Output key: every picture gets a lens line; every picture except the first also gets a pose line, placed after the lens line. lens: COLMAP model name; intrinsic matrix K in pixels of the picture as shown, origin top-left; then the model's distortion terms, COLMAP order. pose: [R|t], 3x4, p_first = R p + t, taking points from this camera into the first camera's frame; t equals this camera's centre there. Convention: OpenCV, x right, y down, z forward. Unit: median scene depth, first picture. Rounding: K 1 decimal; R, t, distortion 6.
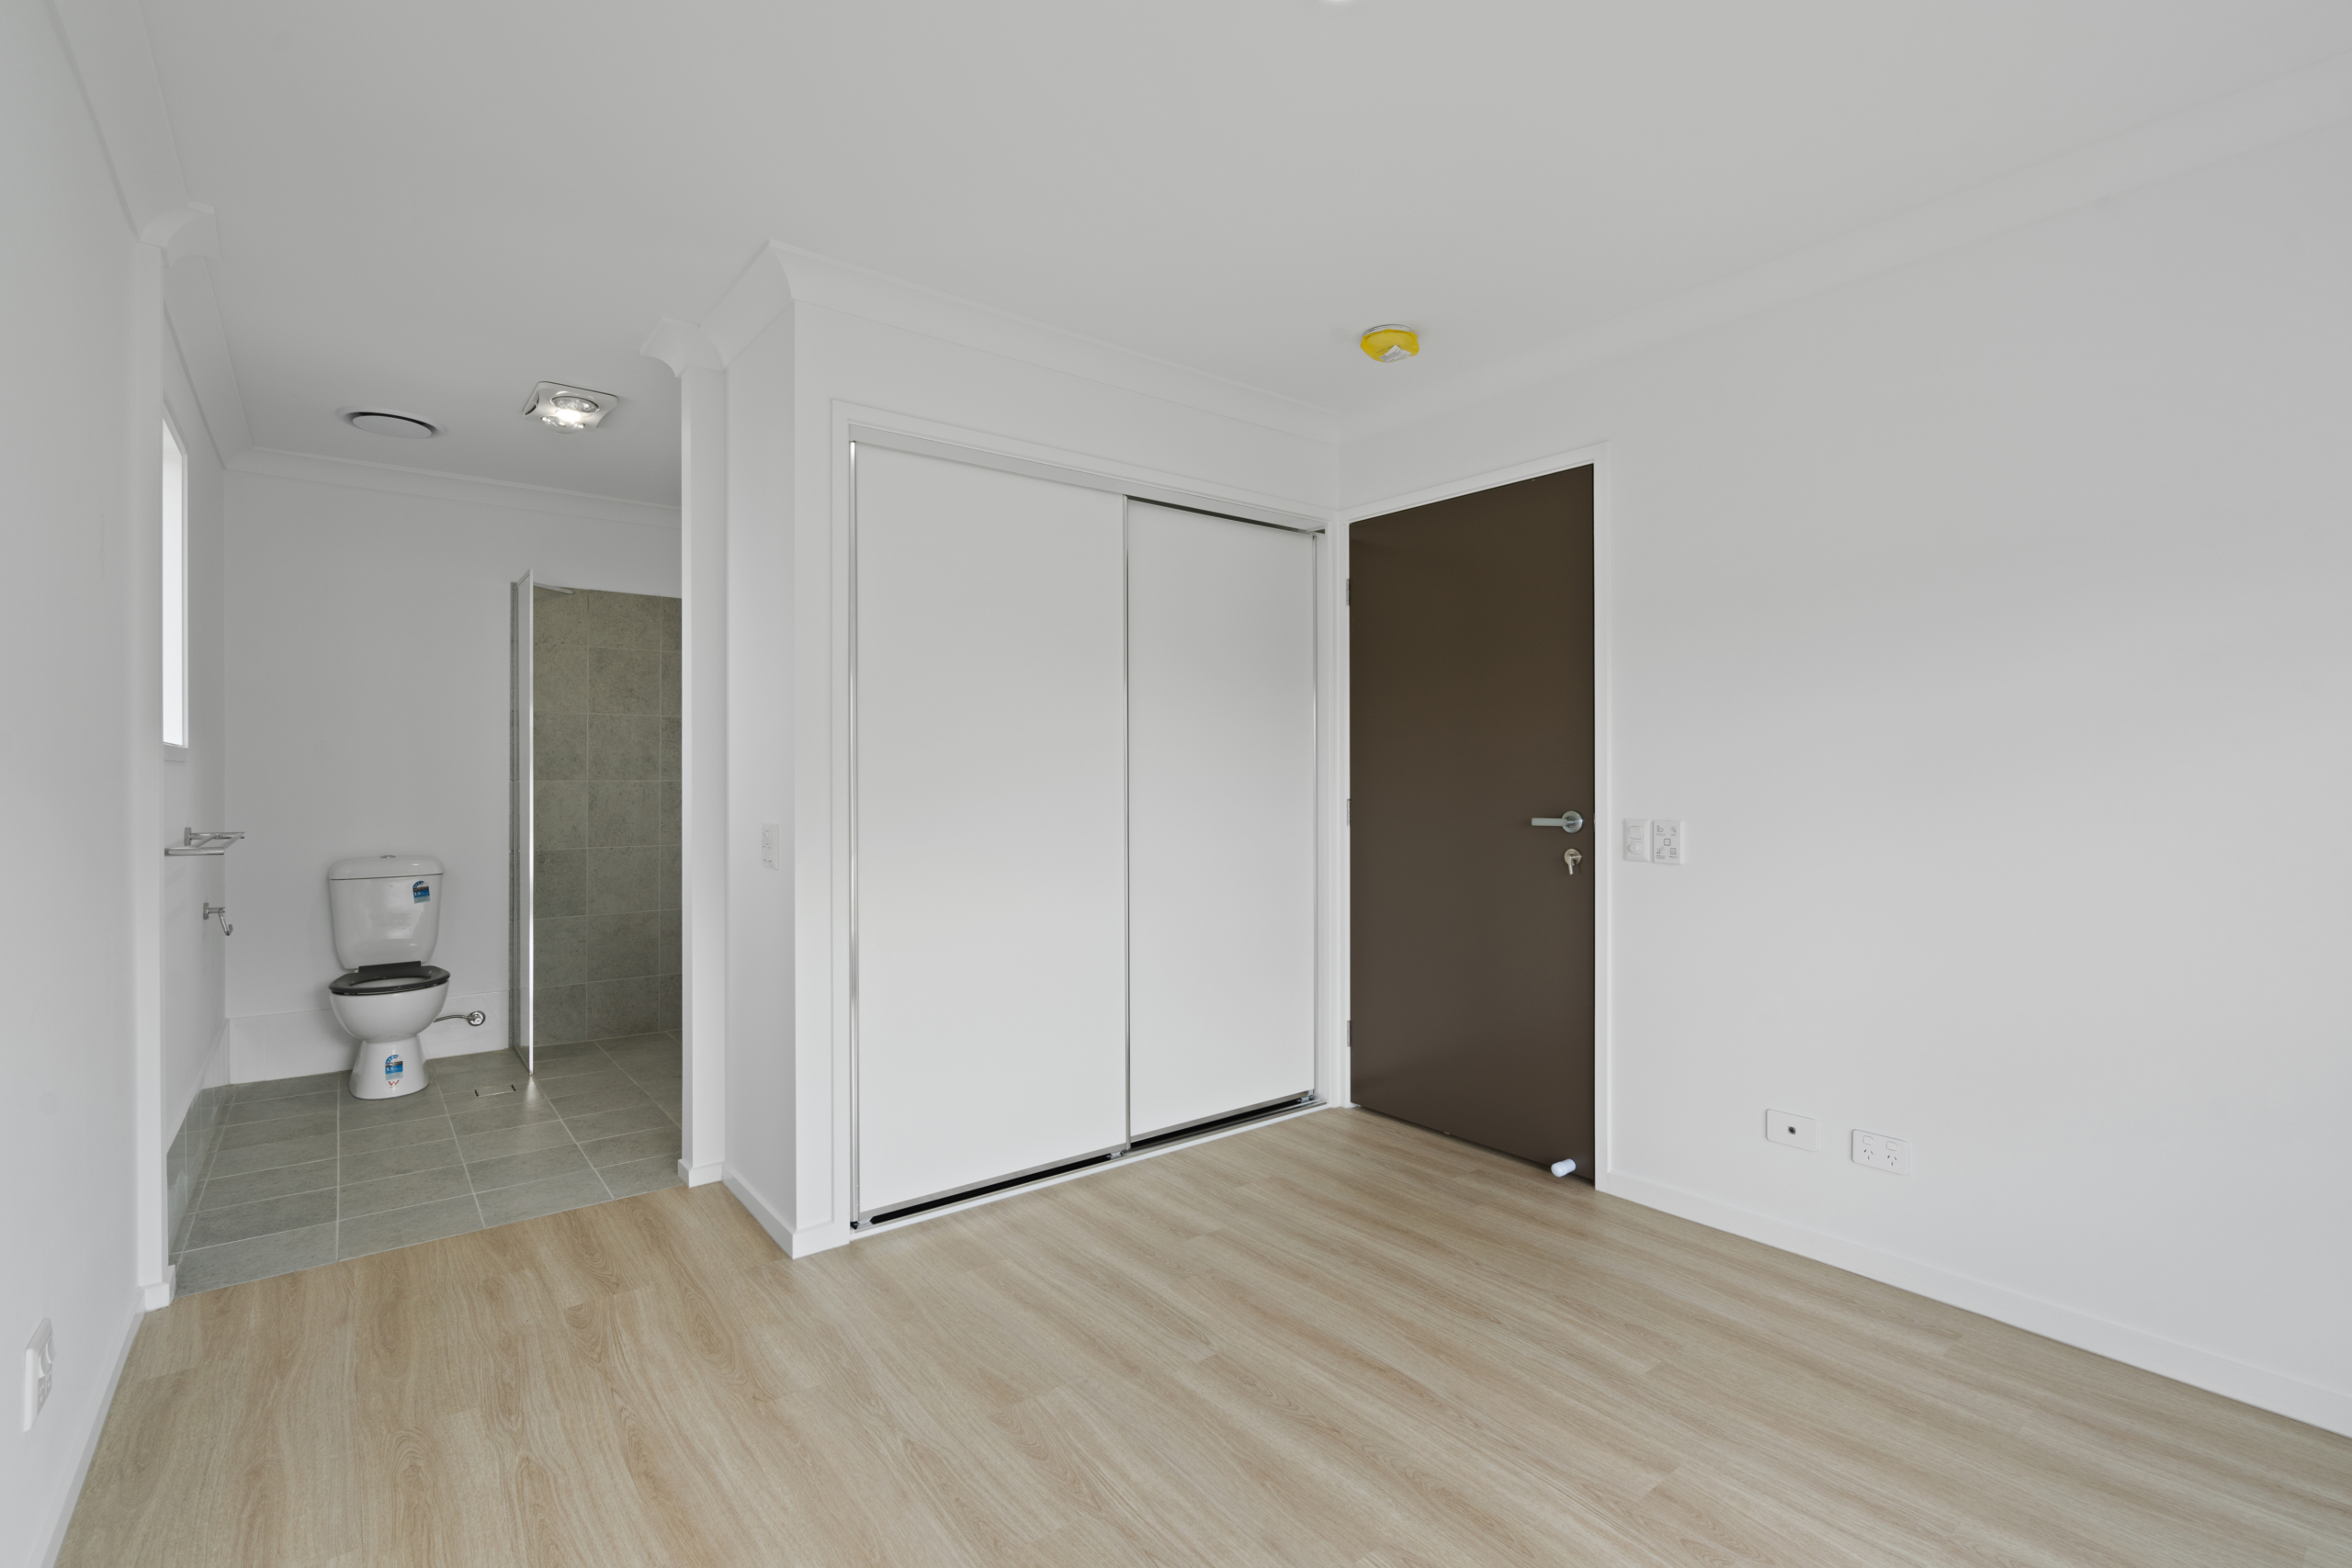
lens RADIAL K [[1073.7, 0, 1147.7], [0, 1073.7, 776.0], [0, 0, 1]] dist [-0.001207, 0.001091]
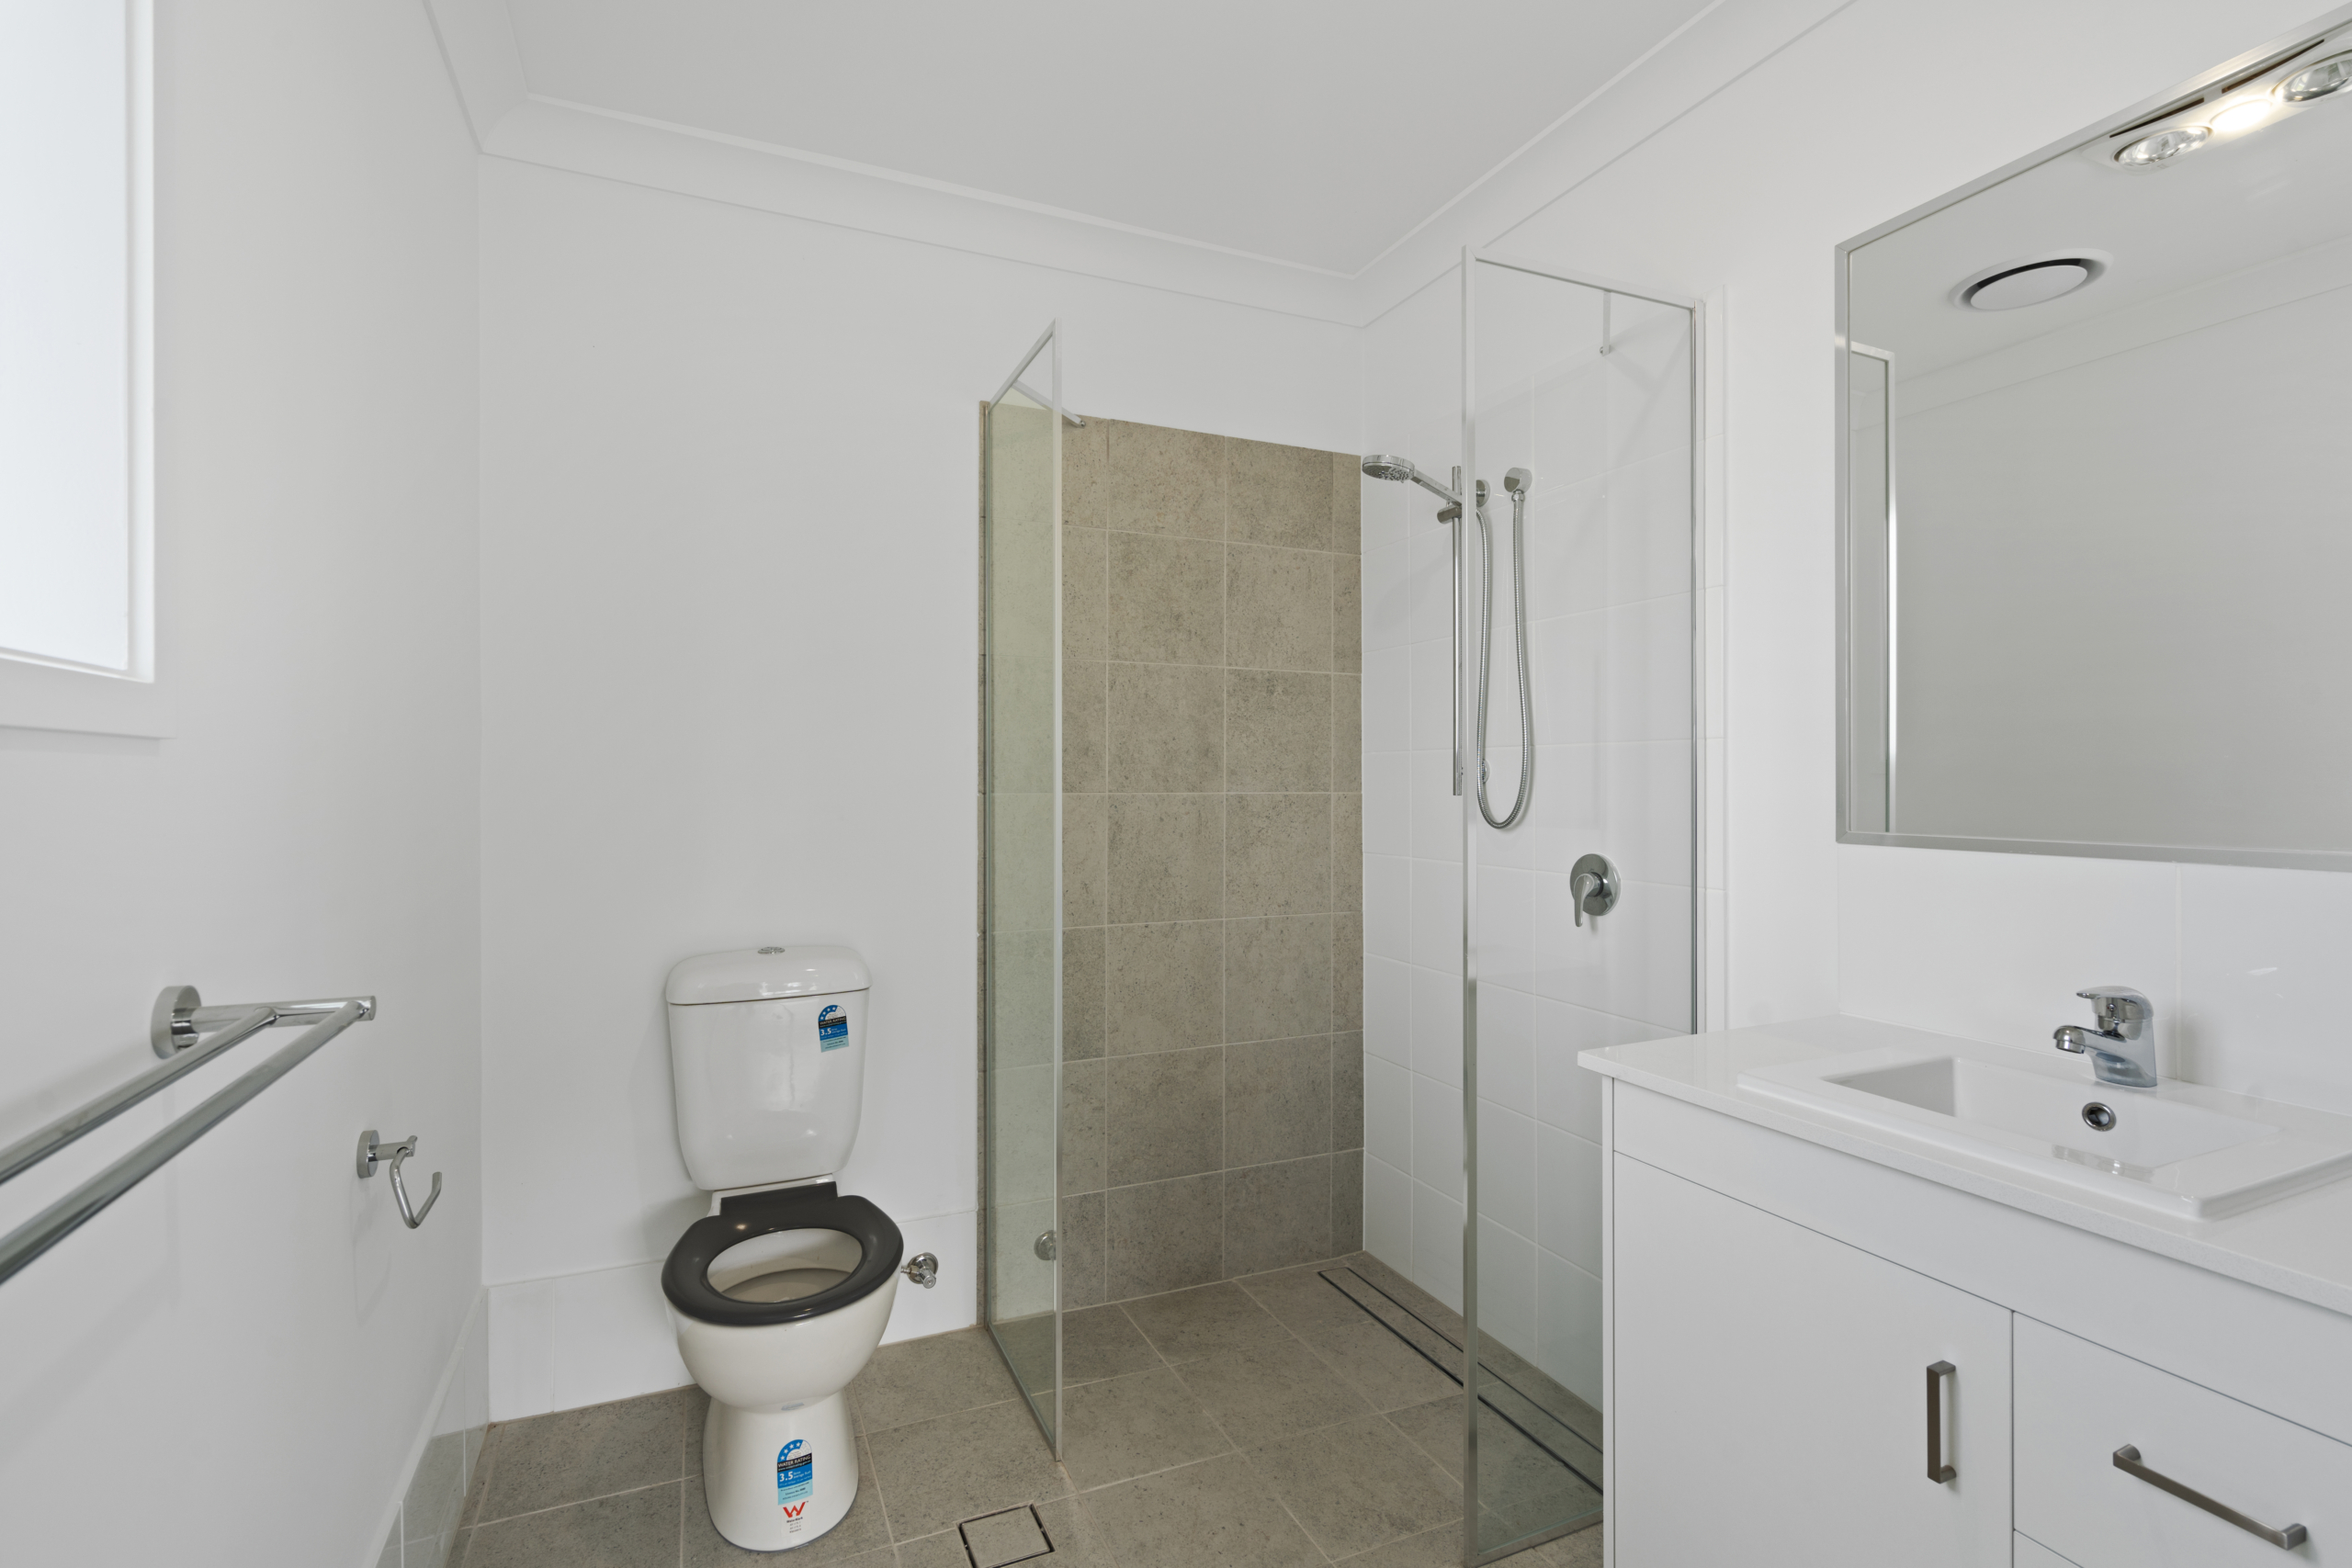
lens RADIAL K [[1073.7, 0, 1140.5], [0, 1073.7, 778.6], [0, 0, 1]] dist [-0.001207, 0.001091]
pose [[0.970232, -0.004310, -0.242138, -0.398189], [0.003515, 0.999987, -0.003714, -0.000966], [0.242151, 0.002753, 0.970235, 0.529983]]
